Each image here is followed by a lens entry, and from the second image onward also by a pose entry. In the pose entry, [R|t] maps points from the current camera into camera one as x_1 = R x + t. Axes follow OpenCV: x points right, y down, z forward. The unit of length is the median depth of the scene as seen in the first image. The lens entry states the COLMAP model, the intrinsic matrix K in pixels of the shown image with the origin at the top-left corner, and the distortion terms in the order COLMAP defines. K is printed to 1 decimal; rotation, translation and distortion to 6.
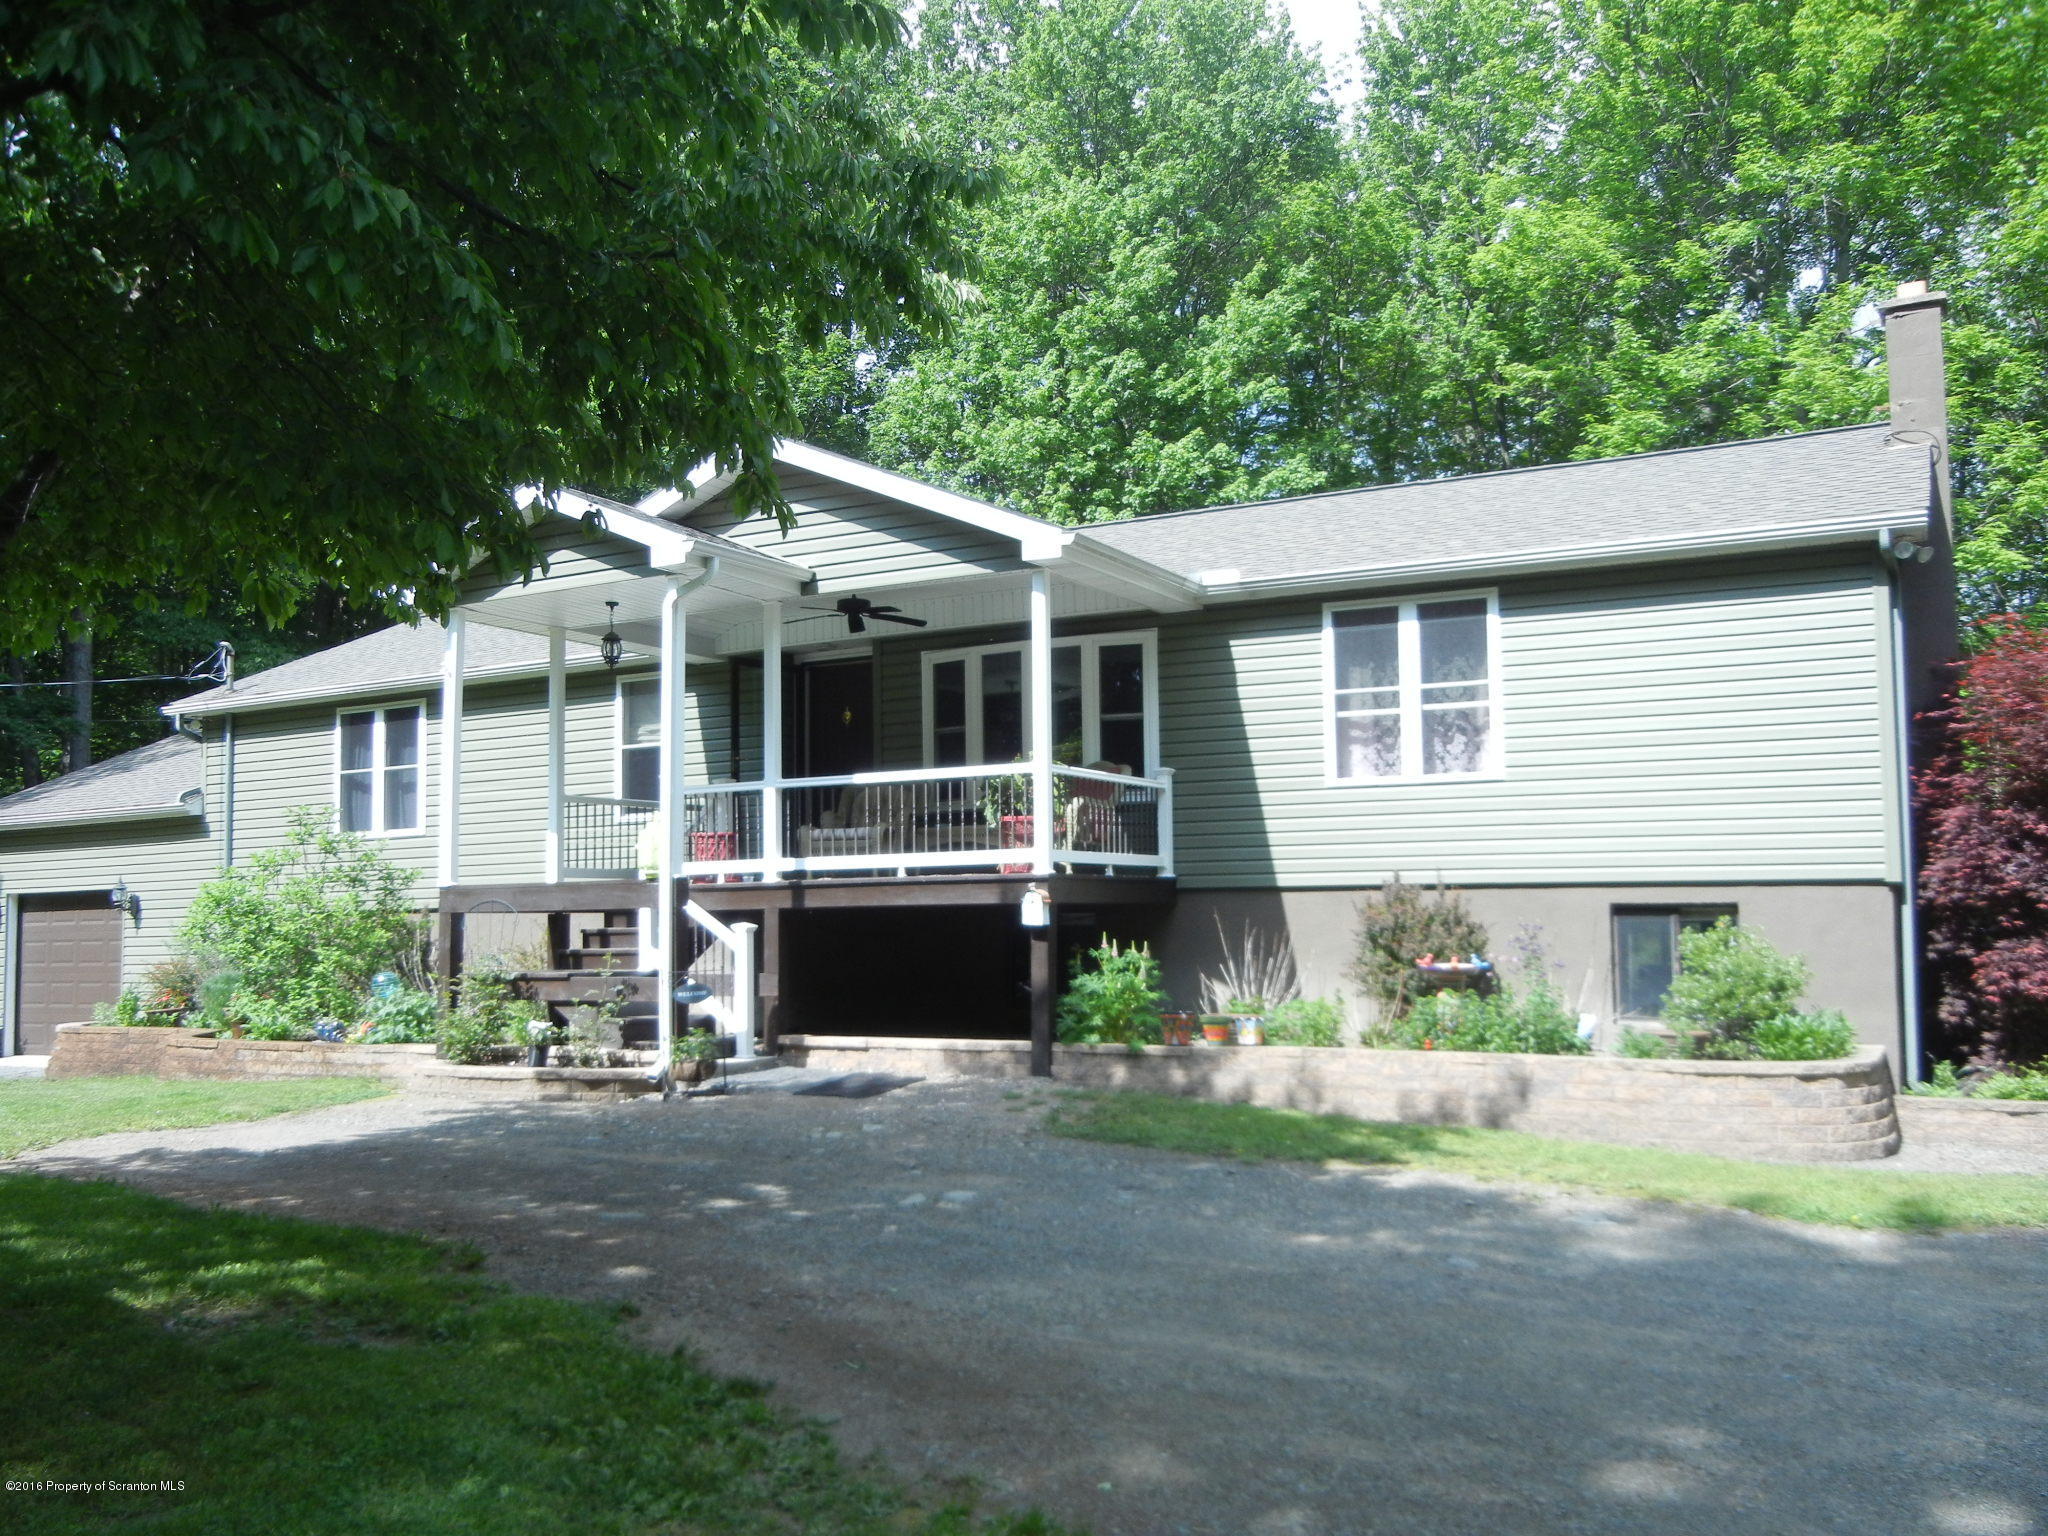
lens RADIAL K [[1759.0, 0, 1024.0], [0, 1759.0, 768.0], [0, 0, 1]] dist [-0.268513, -0.001502]
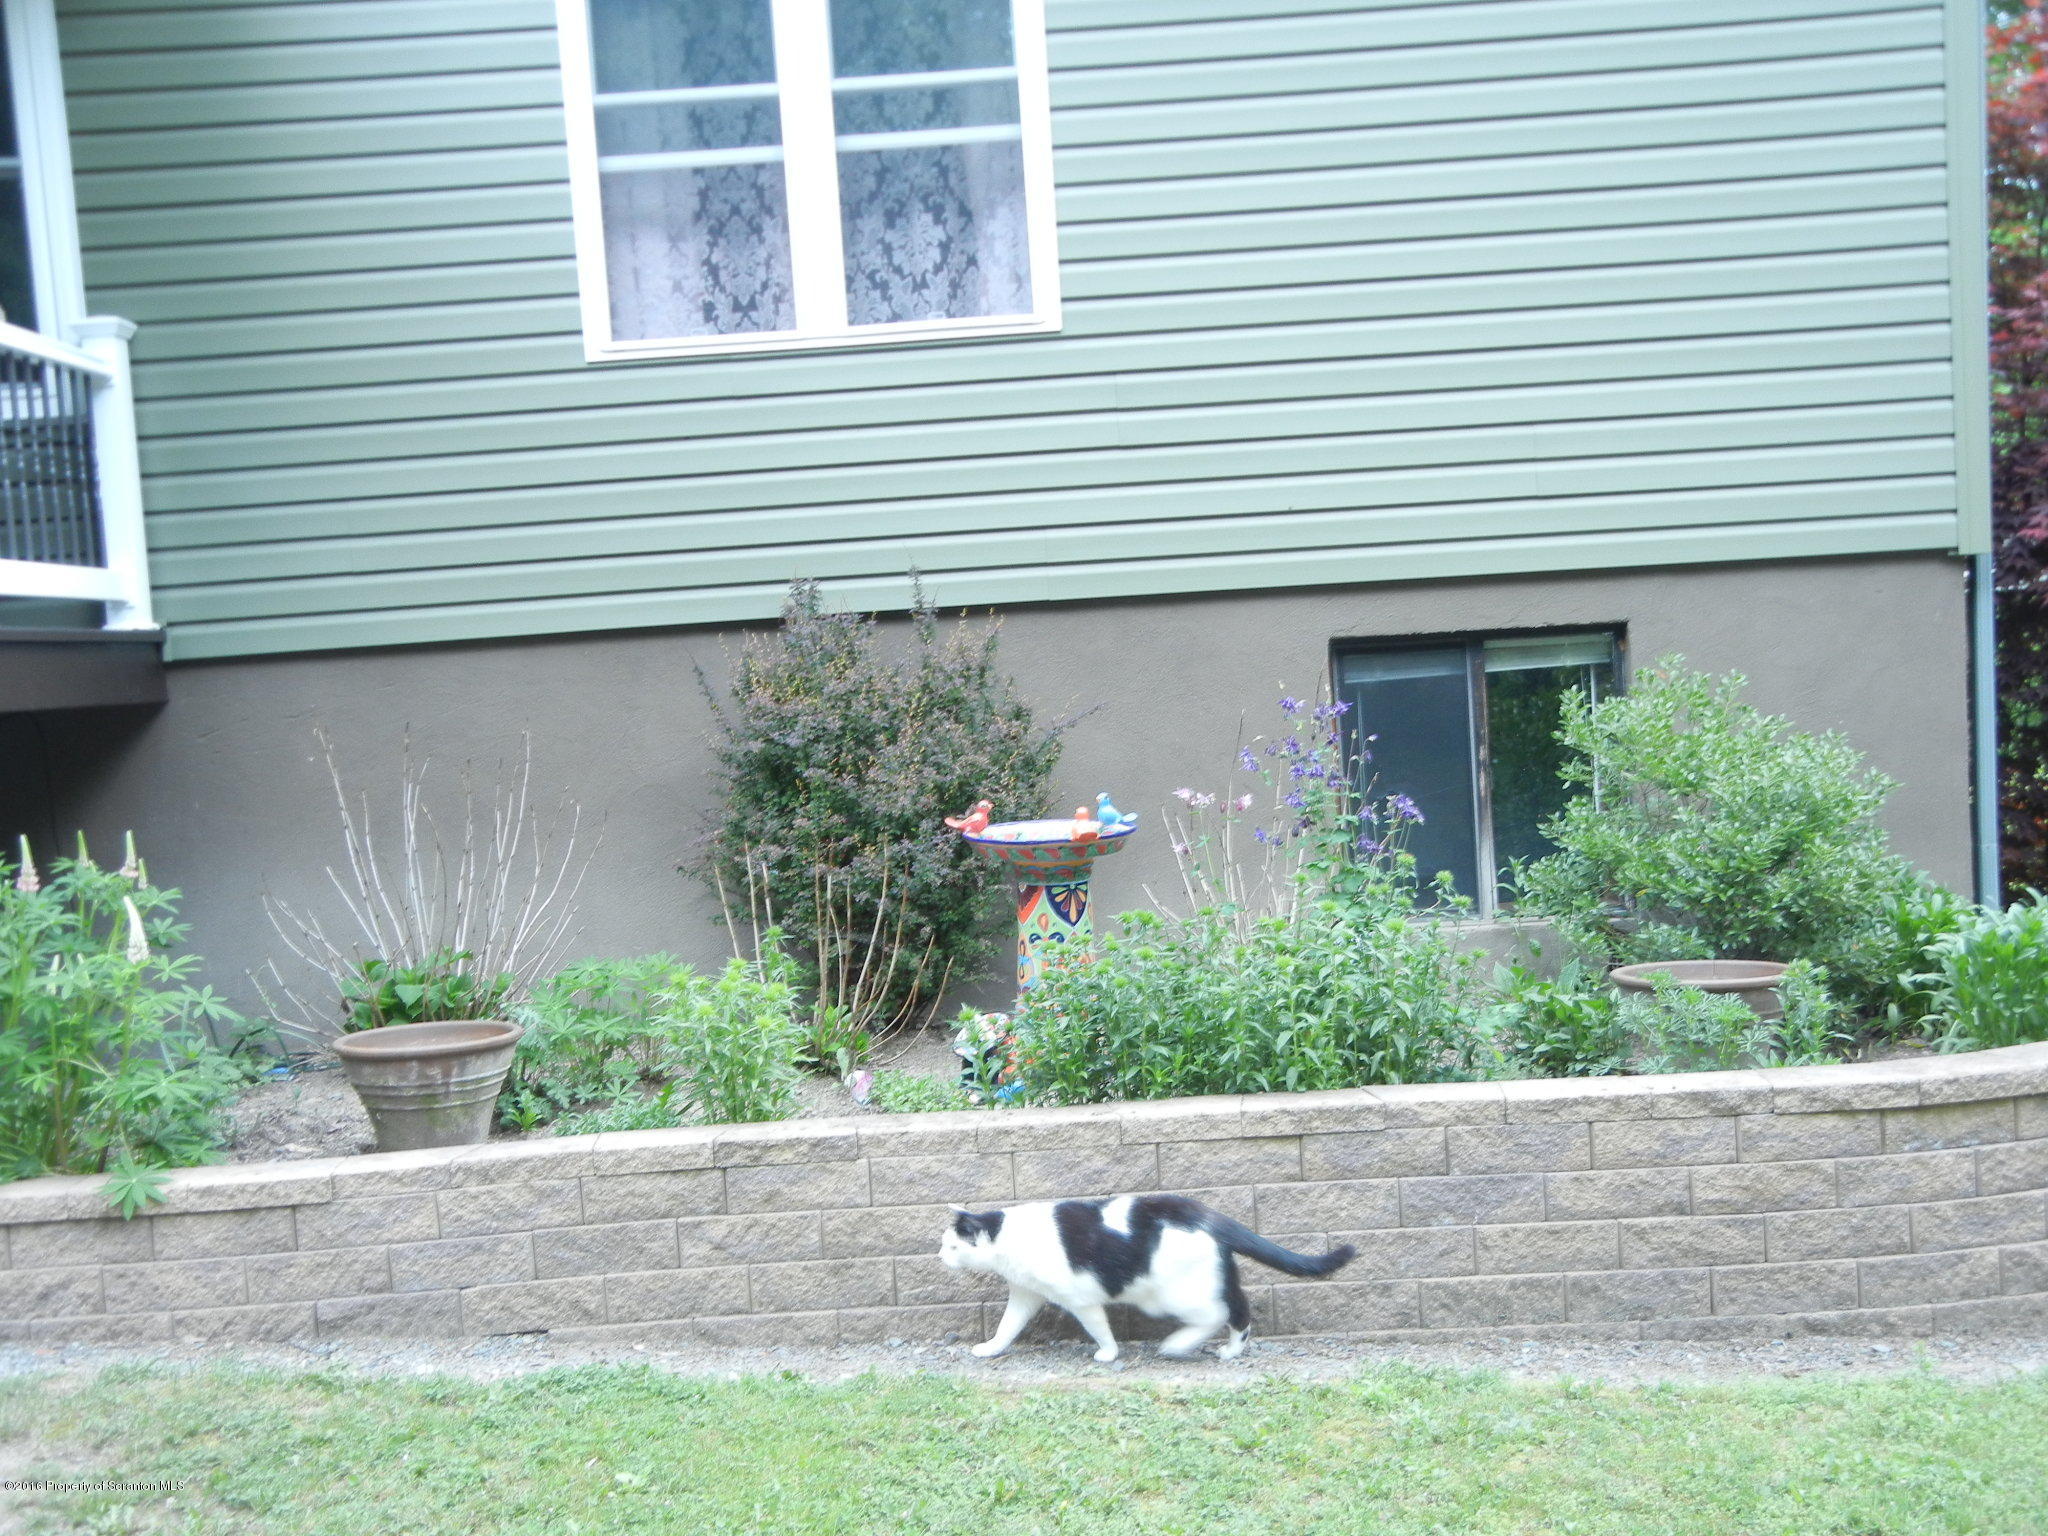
lens RADIAL K [[2368.3, 0, 1024.0], [0, 2368.3, 768.0], [0, 0, 1]] dist [0.006353, -0.004370]
pose [[0.866507, -0.088416, 0.491273, -0.000776], [0.024151, 0.990461, 0.135660, 0.030639], [-0.498581, -0.105686, 0.860376, 0.521021]]
